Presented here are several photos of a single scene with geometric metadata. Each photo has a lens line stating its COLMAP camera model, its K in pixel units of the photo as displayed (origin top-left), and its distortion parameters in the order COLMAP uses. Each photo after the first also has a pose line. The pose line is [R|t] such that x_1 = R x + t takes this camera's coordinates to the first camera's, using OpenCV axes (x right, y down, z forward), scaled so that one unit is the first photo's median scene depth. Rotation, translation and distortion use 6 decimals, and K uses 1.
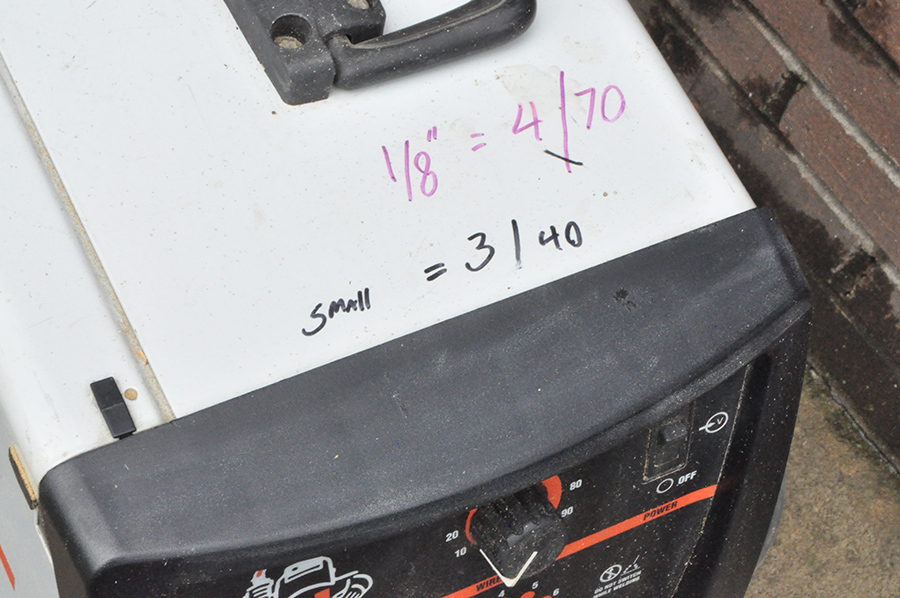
lens RADIAL K [[2043.1, 0, 453.1], [0, 2043.1, 281.6], [0, 0, 1]] dist [0.037720, 0.063519]
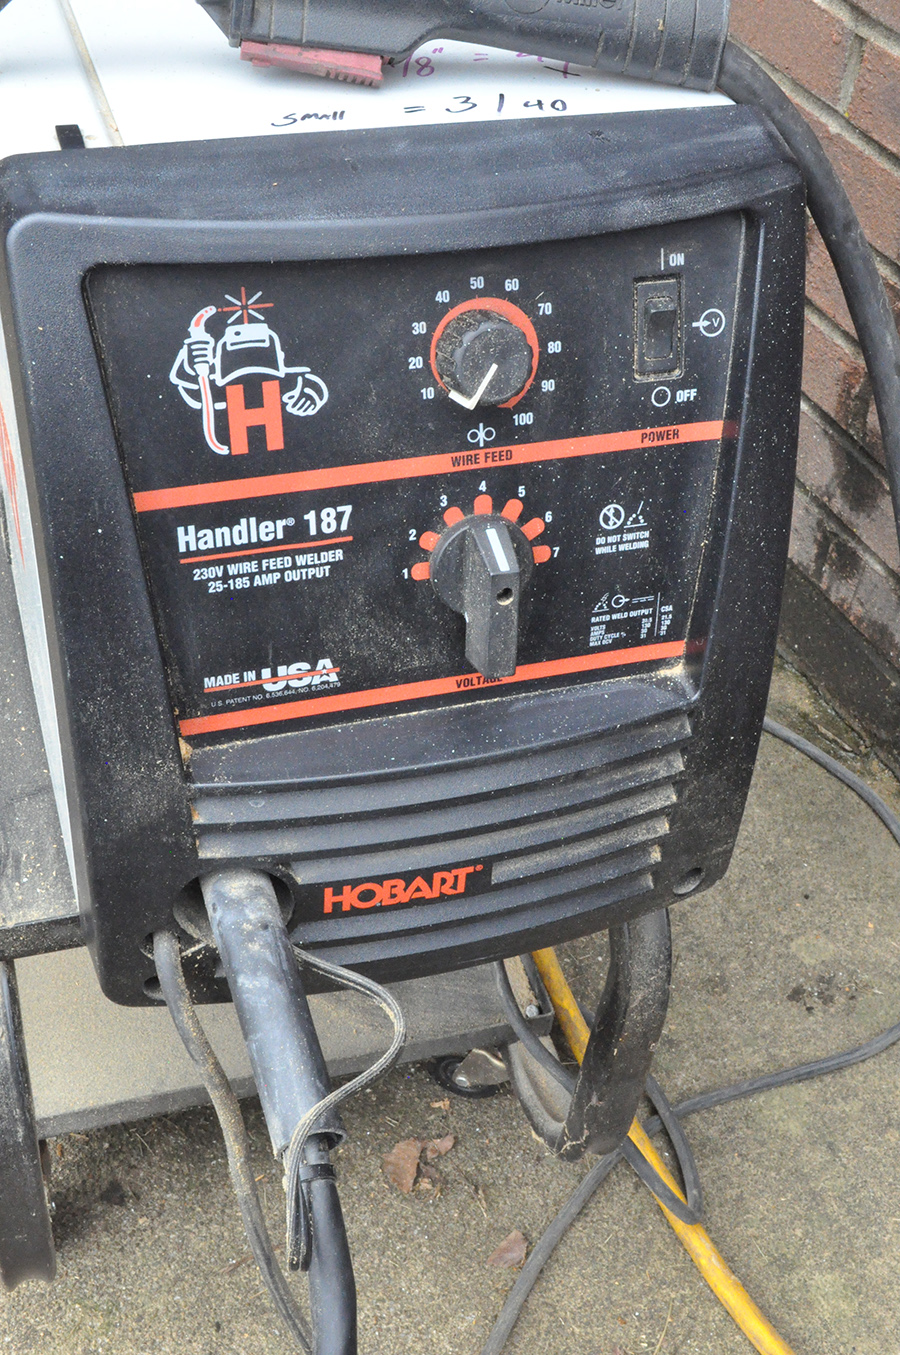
lens RADIAL K [[1710.5, 0, 469.4], [0, 1710.5, 678.6], [0, 0, 1]] dist [-0.049682, 0.027259]
pose [[0.981504, 0.016744, -0.190710, 0.182480], [-0.079732, 0.941414, -0.327692, 0.530847], [0.174051, 0.336836, 0.925337, 0.301290]]
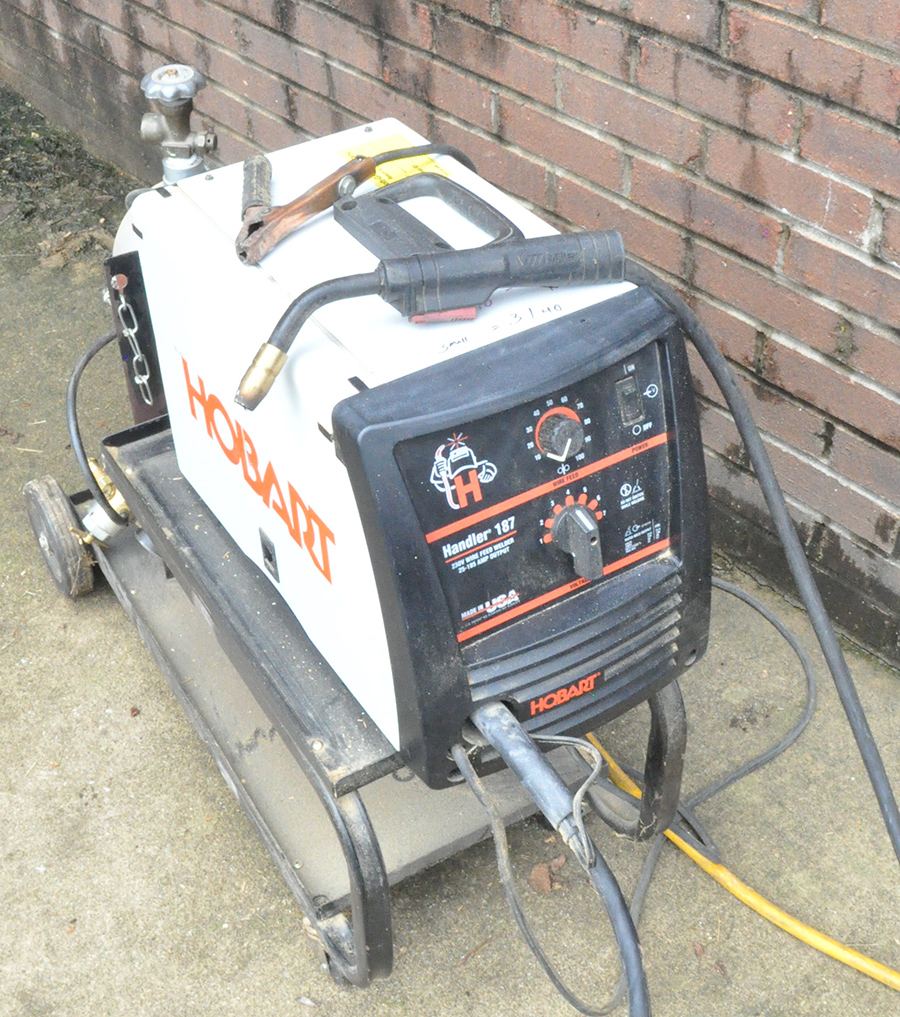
lens RADIAL K [[1521.7, 0, 445.6], [0, 1521.7, 435.0], [0, 0, 1]] dist [-0.082324, -0.054399]
pose [[0.969357, -0.230436, -0.085126, 0.050100], [0.177990, 0.897661, -0.403143, 0.725467], [0.169313, 0.375638, 0.911169, -0.433694]]
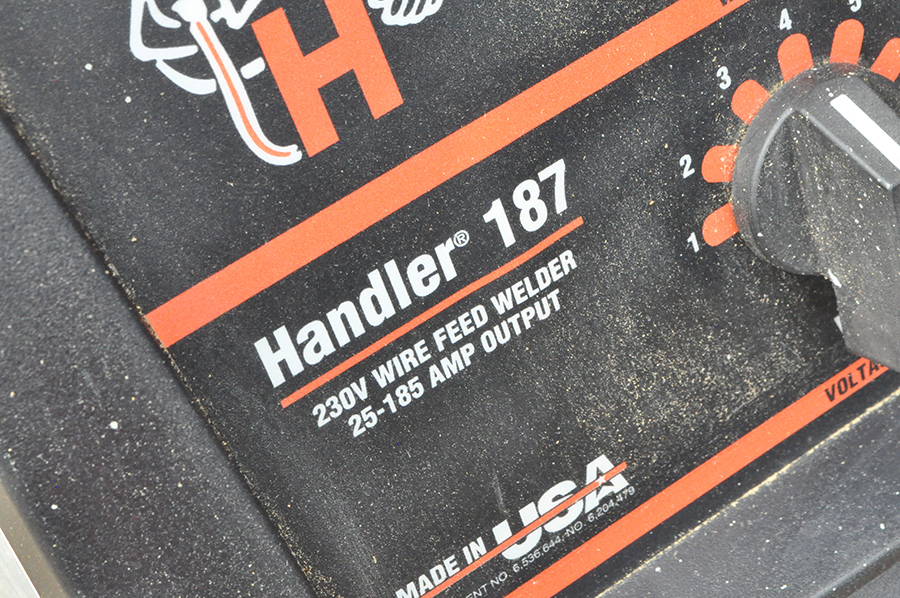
lens RADIAL K [[2006.2, 0, 450.0], [0, 2006.2, 299.0], [0, 0, 1]] dist [0.023215, 0.164339]
pose [[0.926292, -0.334865, -0.172766, 0.011483], [0.281146, 0.919477, -0.274807, 0.334670], [0.250877, 0.205979, 0.945850, 0.590126]]
